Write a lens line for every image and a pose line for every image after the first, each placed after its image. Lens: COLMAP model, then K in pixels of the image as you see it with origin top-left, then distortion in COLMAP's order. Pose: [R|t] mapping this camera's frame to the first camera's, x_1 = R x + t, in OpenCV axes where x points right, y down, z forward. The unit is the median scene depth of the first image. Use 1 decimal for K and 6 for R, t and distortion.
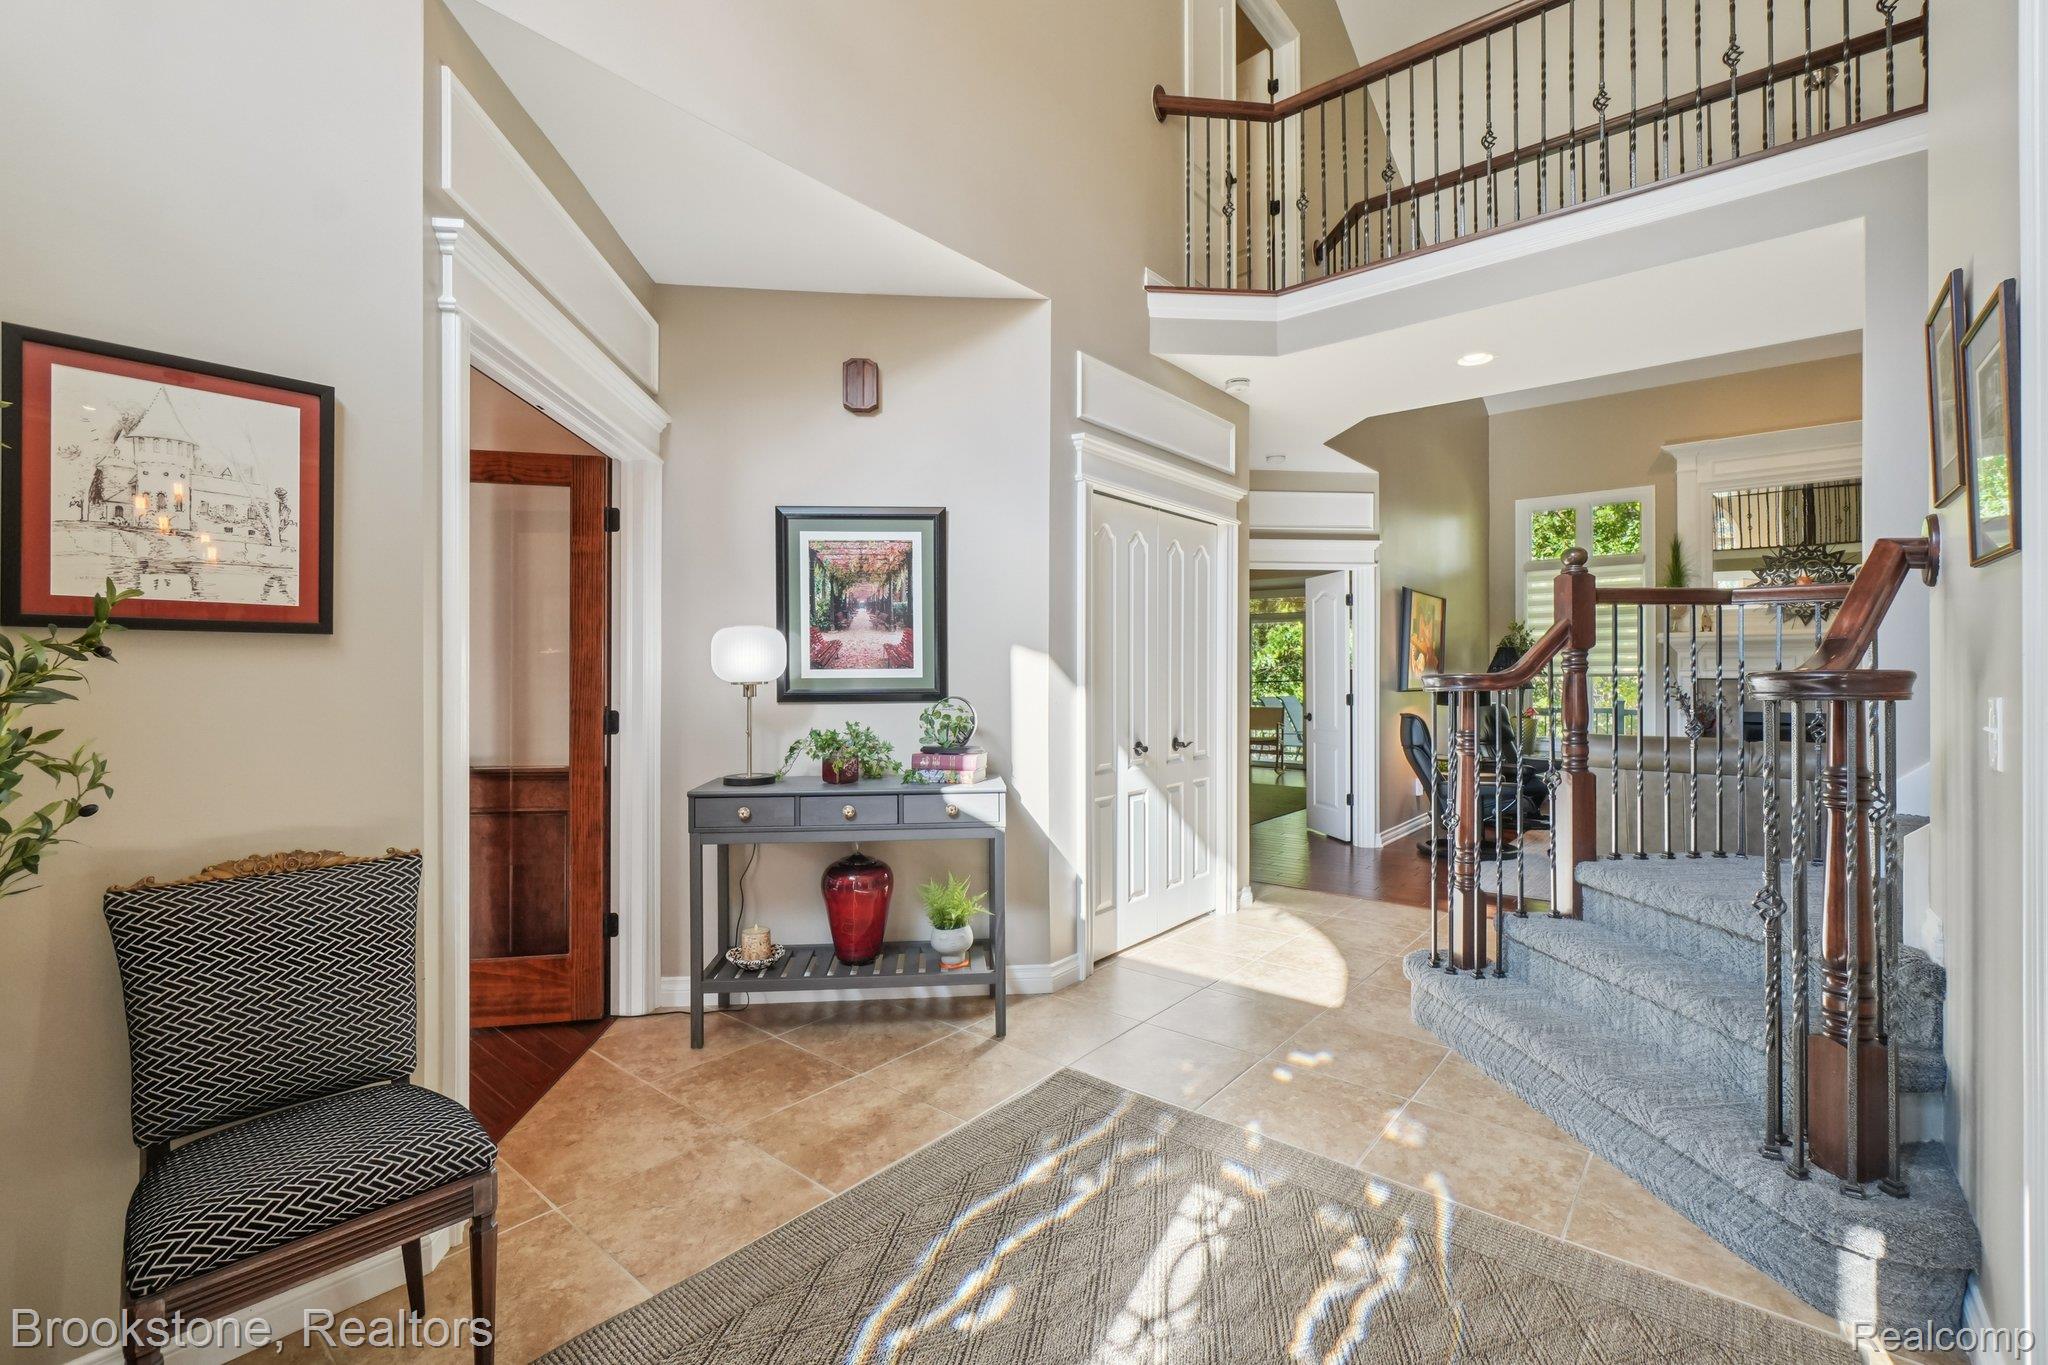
lens RADIAL K [[885.9, 0, 1020.1], [0, 885.9, 675.2], [0, 0, 1]] dist [0.001403, 0.000479]
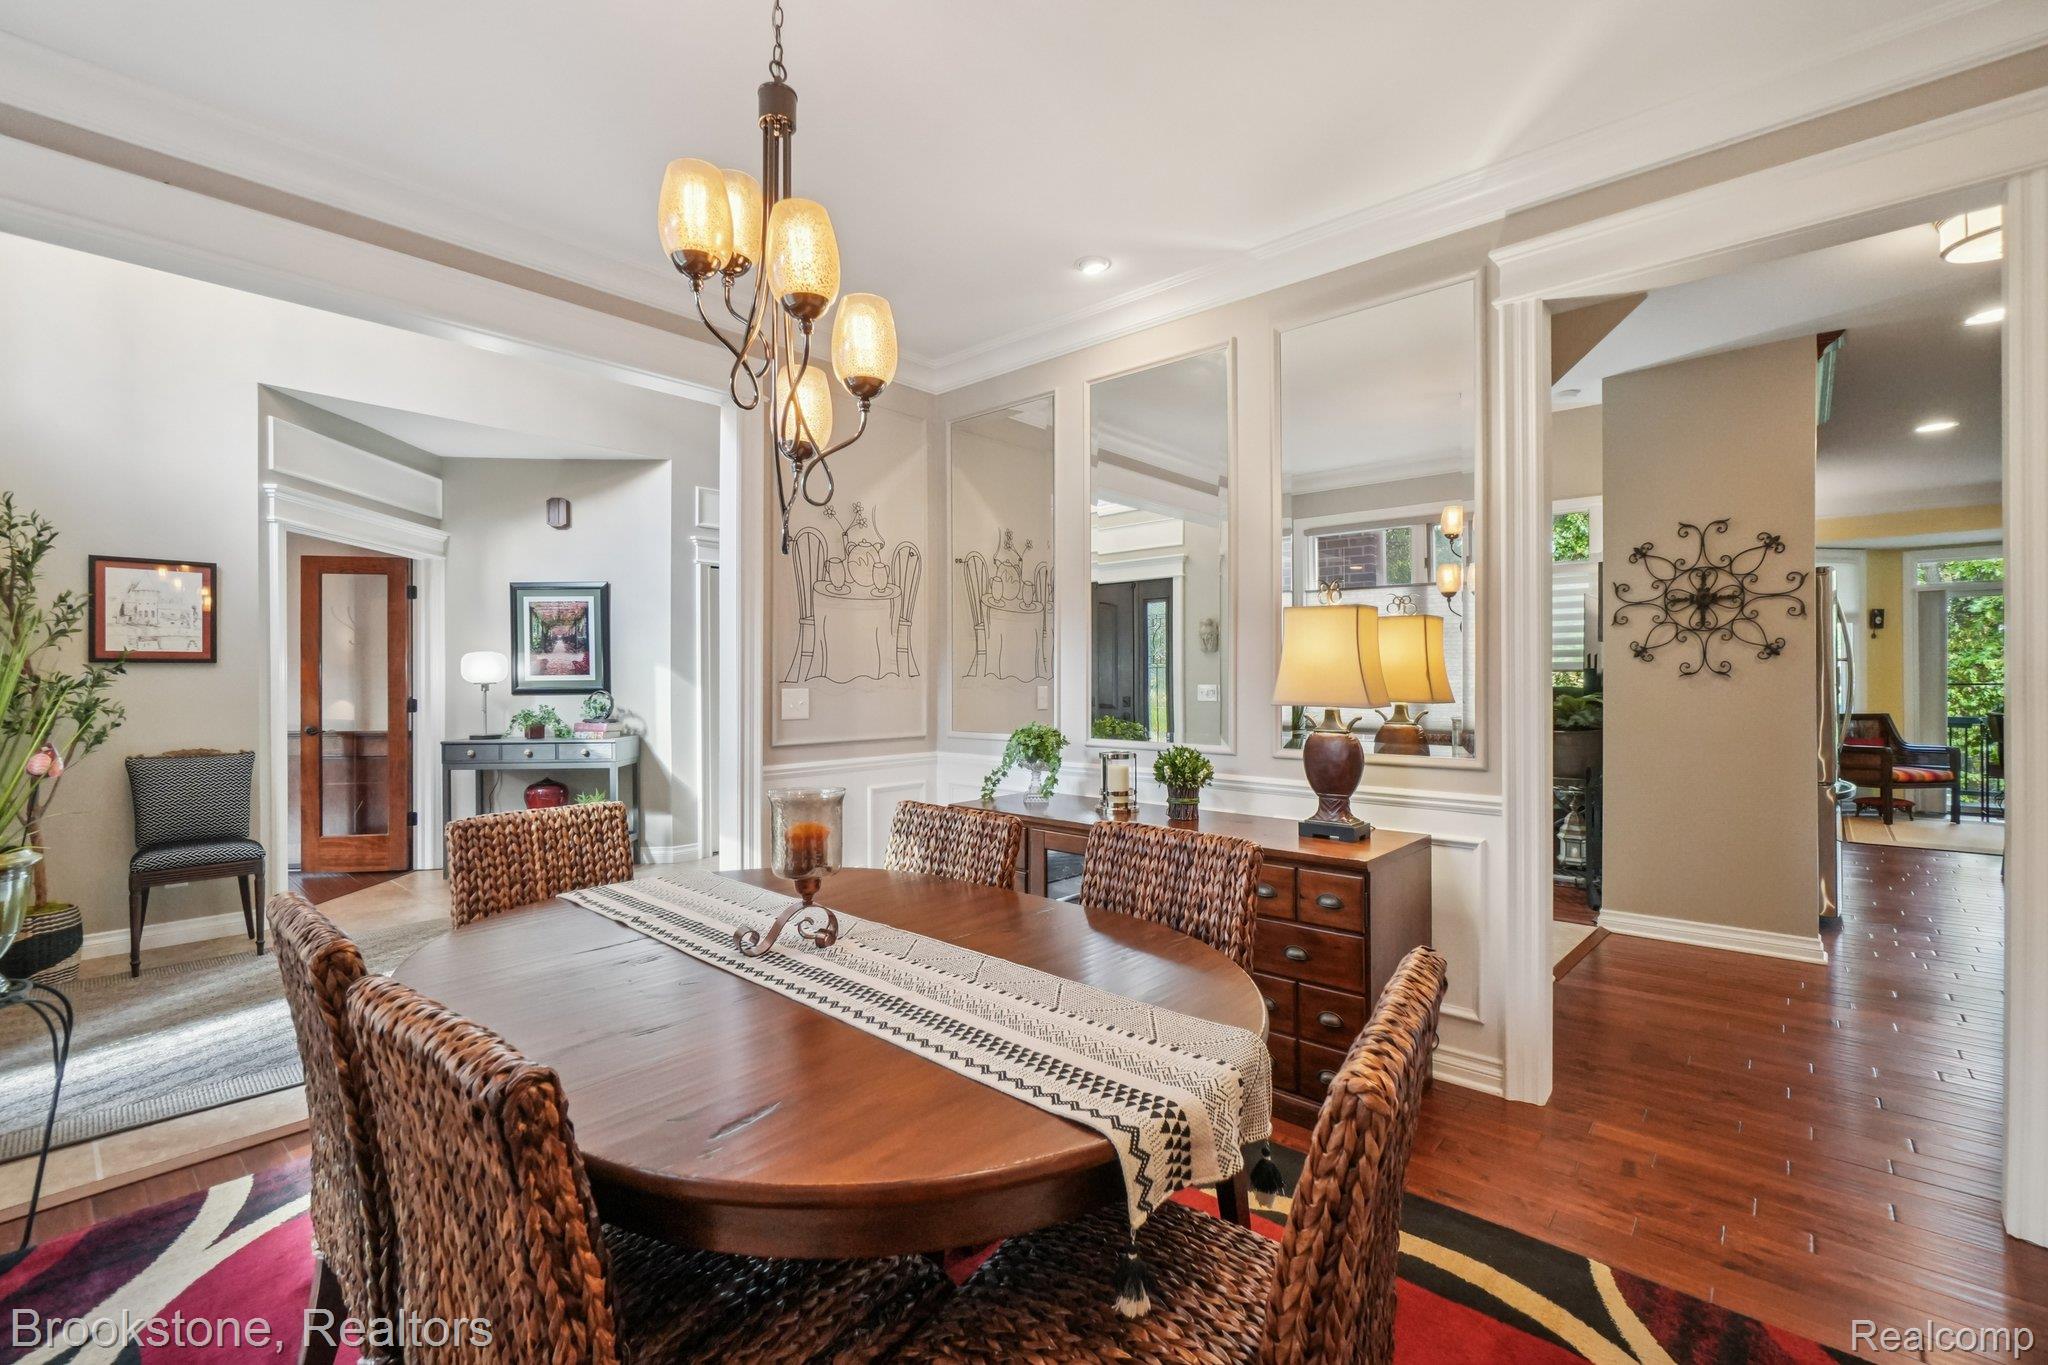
lens RADIAL K [[885.9, 0, 1022.9], [0, 885.9, 682.8], [0, 0, 1]] dist [0.001403, 0.000479]
pose [[0.999395, -0.005736, -0.034301, 0.839182], [0.005866, 0.999976, 0.003703, 0.007148], [0.034279, -0.003902, 0.999405, -0.752660]]
